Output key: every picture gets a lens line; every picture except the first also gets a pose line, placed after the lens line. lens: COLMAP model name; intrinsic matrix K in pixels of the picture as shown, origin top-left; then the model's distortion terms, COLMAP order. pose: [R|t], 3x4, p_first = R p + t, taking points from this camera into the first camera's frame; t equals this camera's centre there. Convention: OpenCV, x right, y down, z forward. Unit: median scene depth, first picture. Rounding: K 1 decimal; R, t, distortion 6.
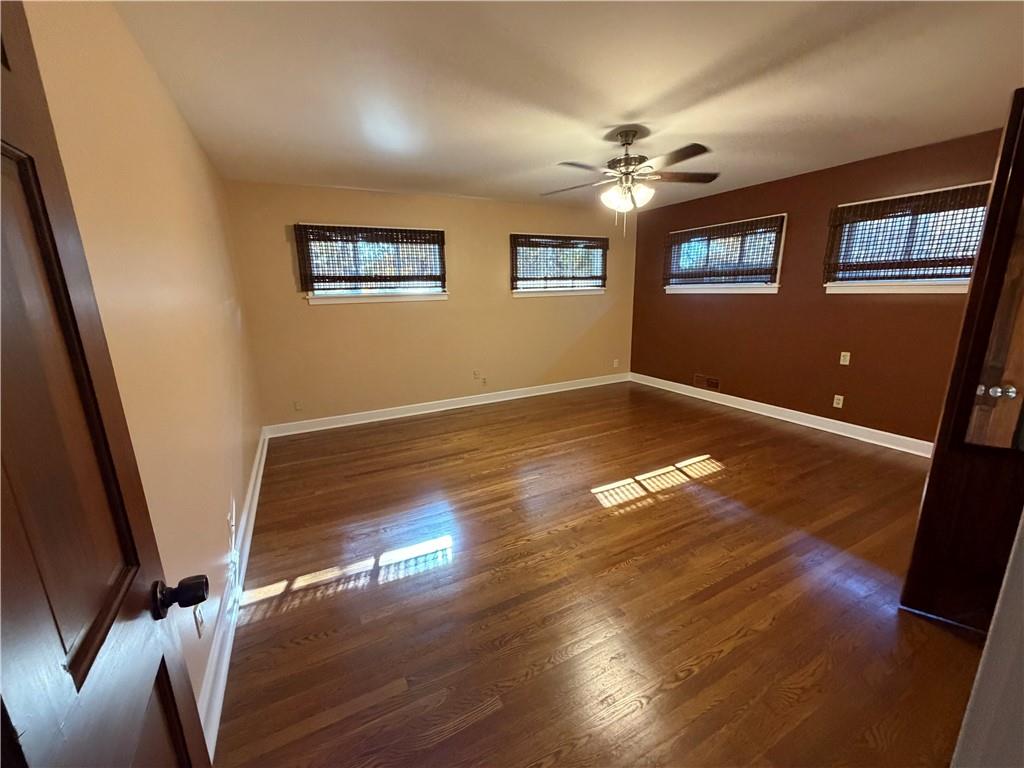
lens RADIAL K [[408.9, 0, 513.2], [0, 408.9, 381.3], [0, 0, 1]] dist [0.002701, 0.000501]
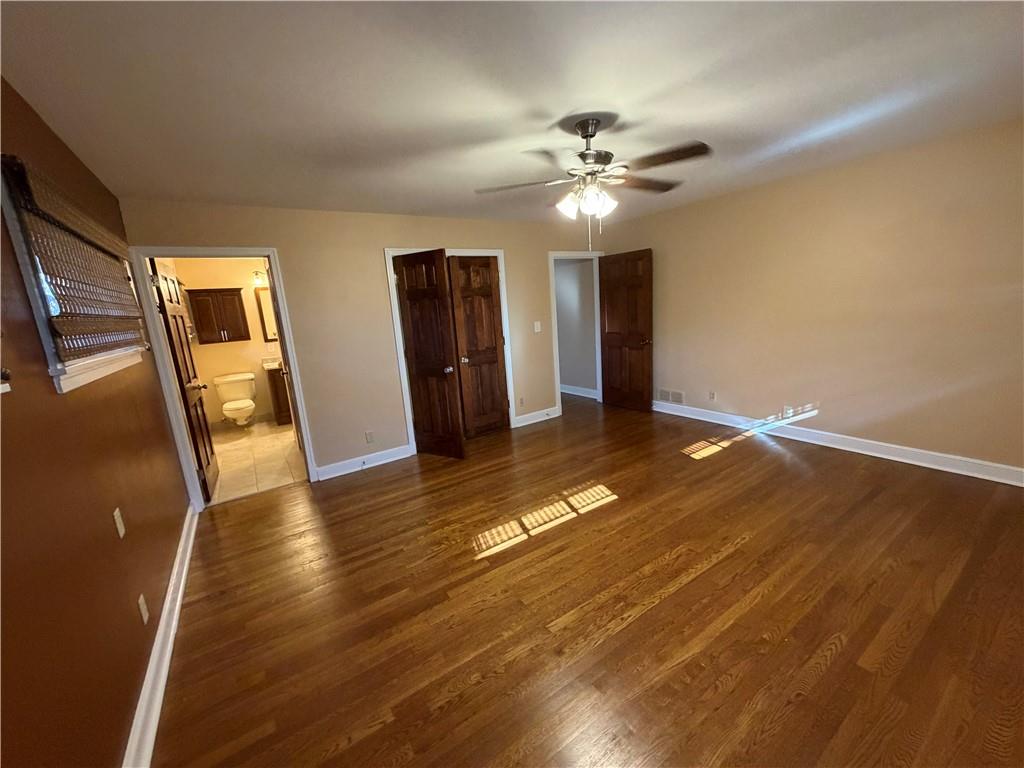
lens RADIAL K [[408.9, 0, 513.6], [0, 408.9, 386.2], [0, 0, 1]] dist [0.002701, 0.000501]
pose [[-0.989693, 0.115935, -0.084066, 0.507027], [0.071640, 0.909110, 0.410349, -0.445142], [0.124000, 0.400097, -0.908045, 1.789441]]
